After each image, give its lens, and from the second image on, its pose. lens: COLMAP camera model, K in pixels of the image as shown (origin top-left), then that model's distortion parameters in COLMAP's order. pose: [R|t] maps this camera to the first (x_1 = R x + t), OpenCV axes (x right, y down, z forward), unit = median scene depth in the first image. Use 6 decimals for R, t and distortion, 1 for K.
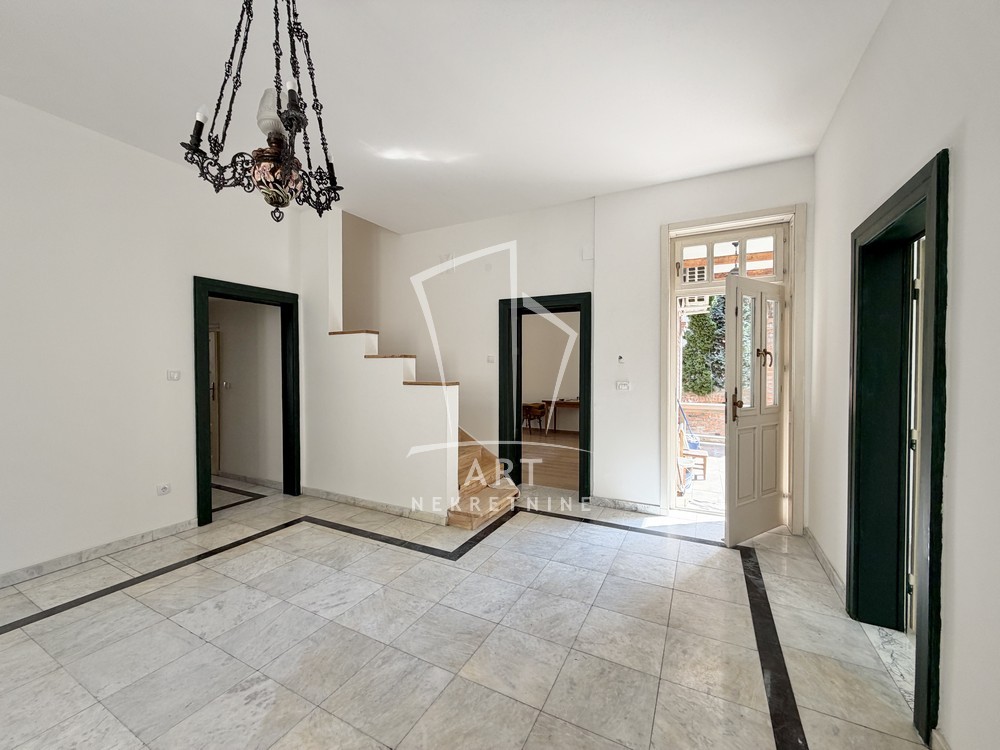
lens RADIAL K [[401.6, 0, 498.1], [0, 401.6, 377.3], [0, 0, 1]] dist [0.000133, 0.000052]
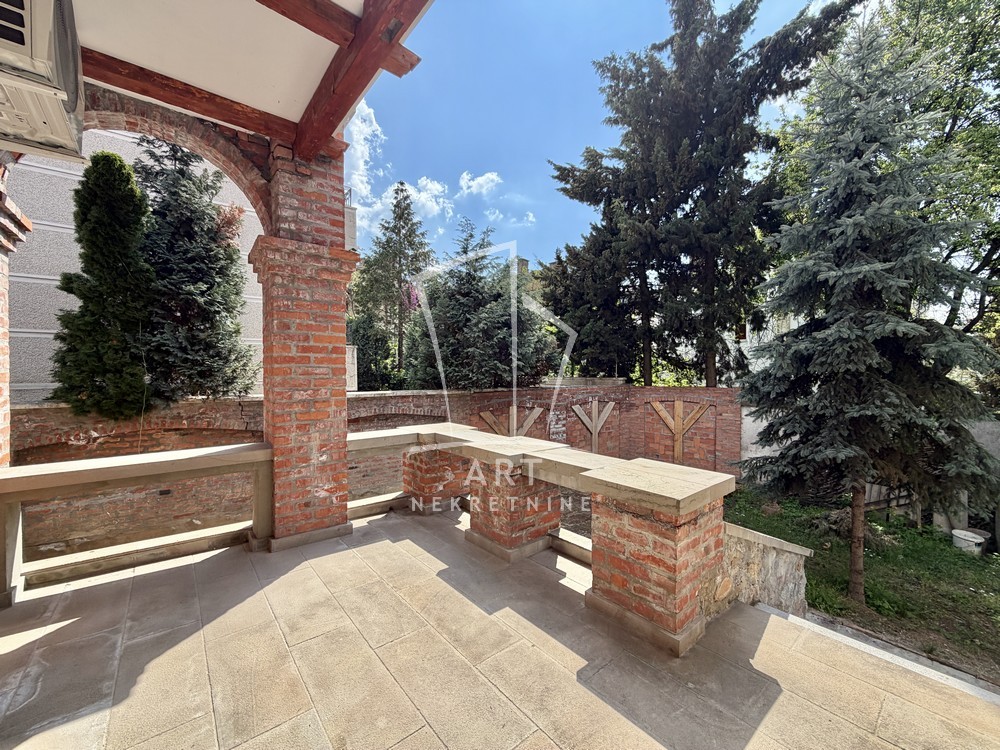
lens RADIAL K [[401.6, 0, 500.3], [0, 401.6, 375.2], [0, 0, 1]] dist [0.000133, 0.000052]
pose [[0.389641, -0.005942, 0.920948, 0.252878], [0.017965, 0.999838, -0.001149, 0.001808], [-0.920792, 0.016993, 0.389685, 0.421713]]
